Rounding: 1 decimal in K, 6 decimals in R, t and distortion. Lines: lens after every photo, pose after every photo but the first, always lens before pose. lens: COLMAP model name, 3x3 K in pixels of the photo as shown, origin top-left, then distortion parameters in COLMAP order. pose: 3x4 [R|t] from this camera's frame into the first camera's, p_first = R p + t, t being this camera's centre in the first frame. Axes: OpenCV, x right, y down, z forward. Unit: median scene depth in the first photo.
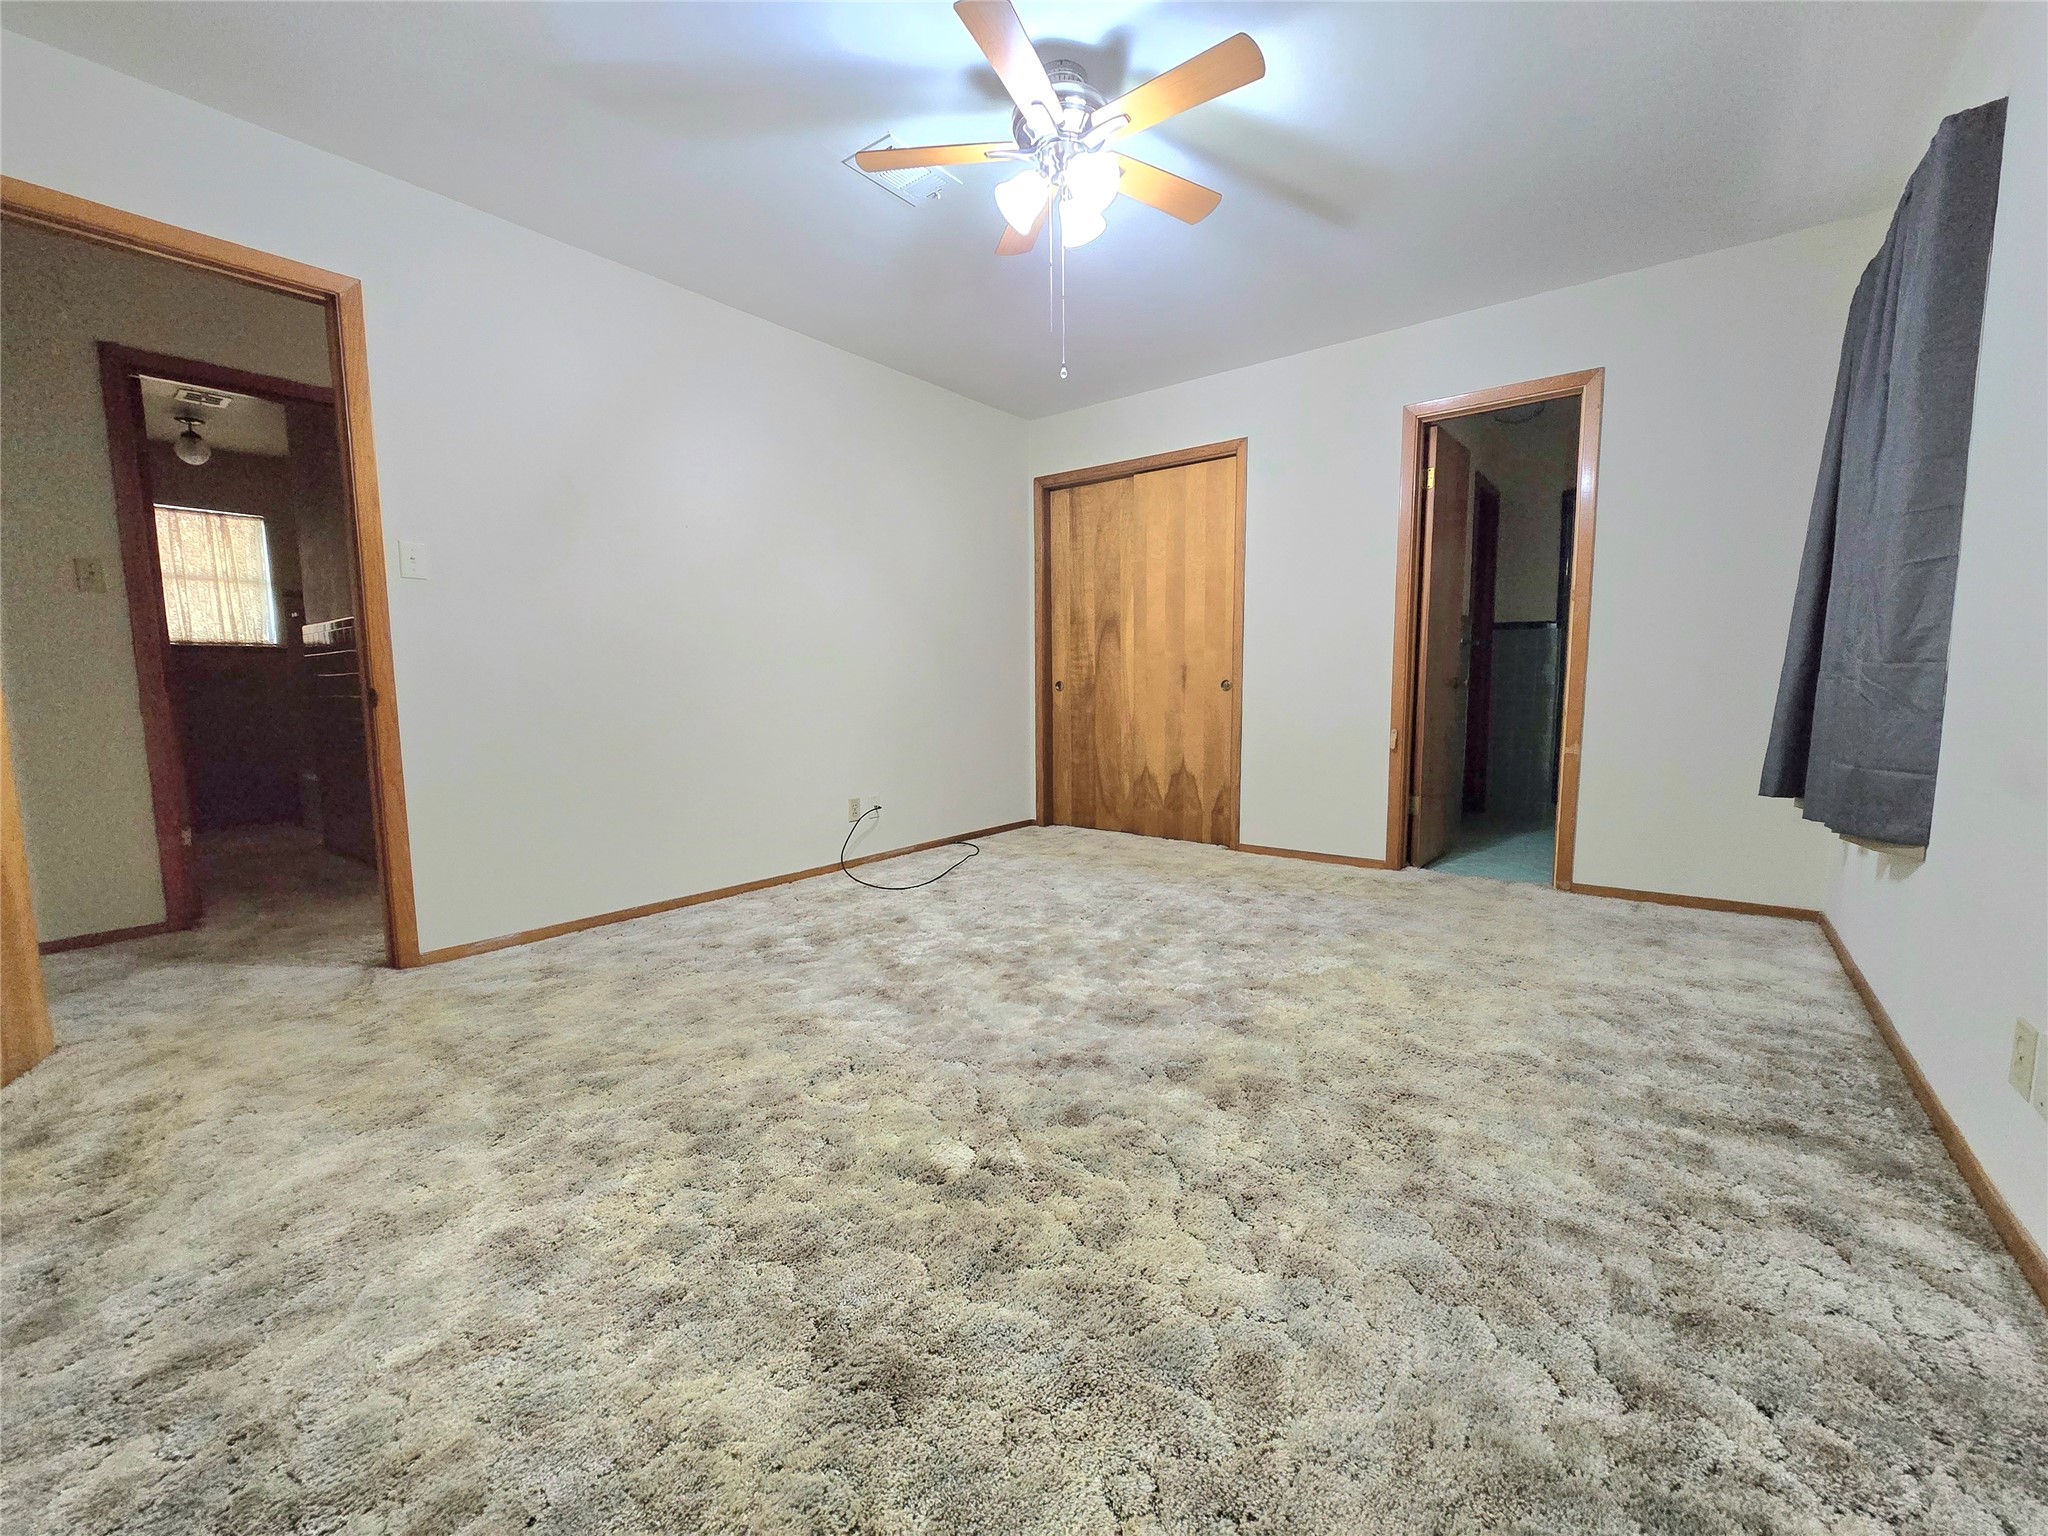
lens RADIAL K [[839.4, 0, 1027.6], [0, 839.4, 774.7], [0, 0, 1]] dist [0.000109, -0.000749]
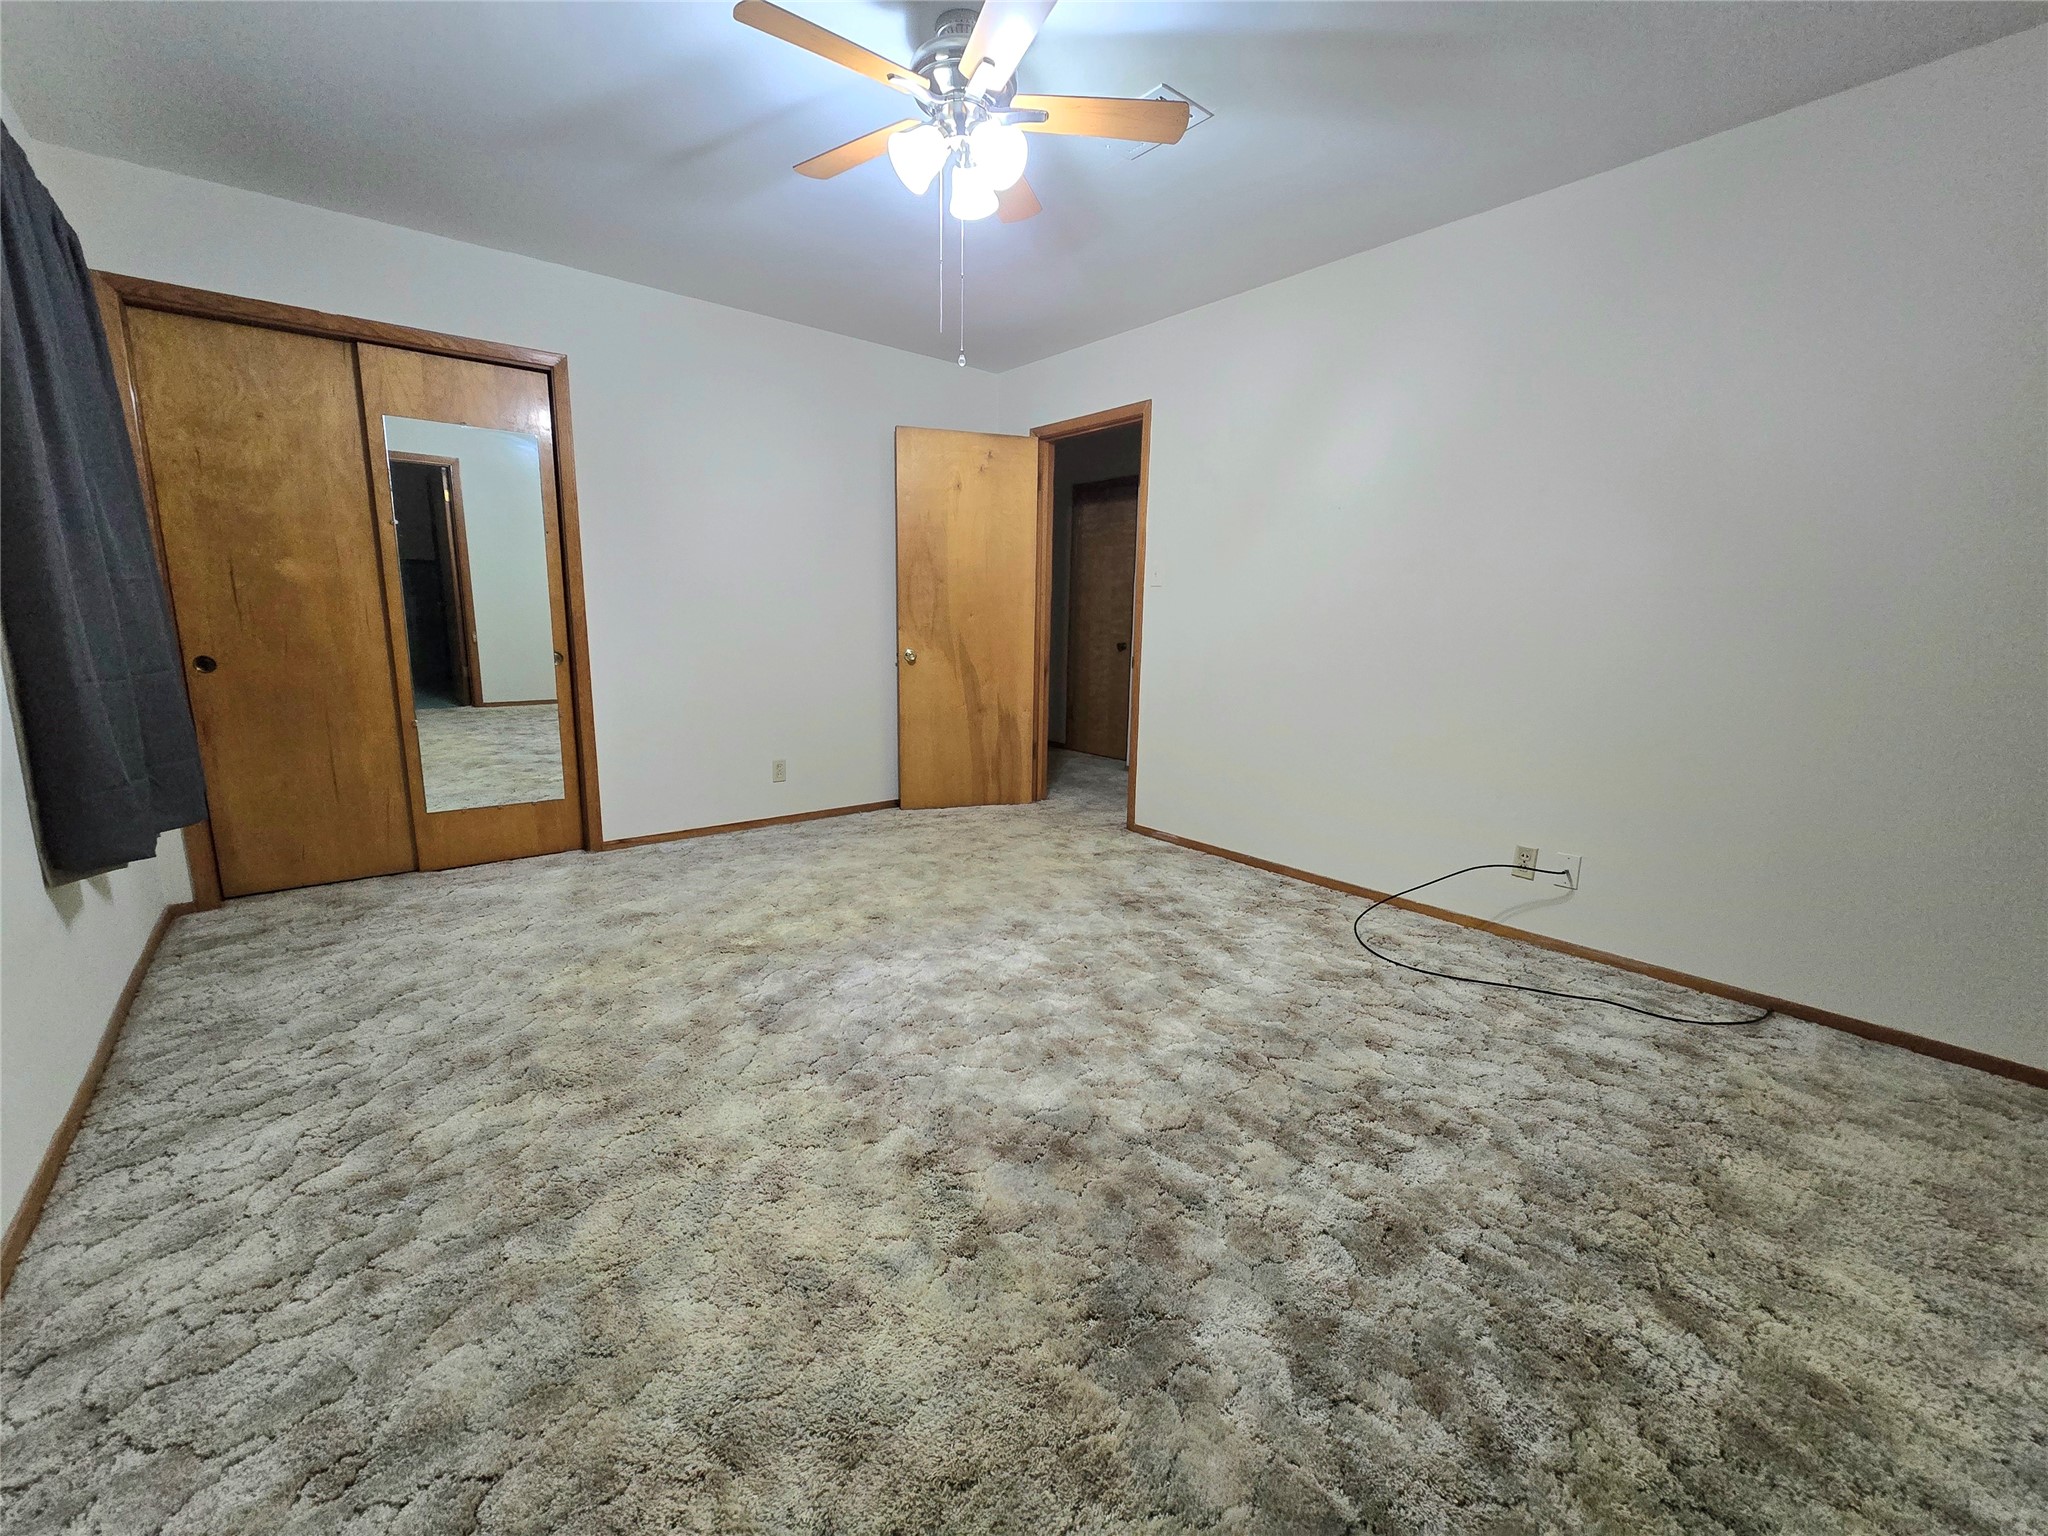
lens RADIAL K [[839.4, 0, 1027.6], [0, 839.4, 774.7], [0, 0, 1]] dist [0.000109, -0.000749]
pose [[-0.220889, 0.191423, -0.956329, 0.990024], [-0.116122, 0.968413, 0.220663, -0.245037], [0.968361, 0.159793, -0.191683, 1.293780]]
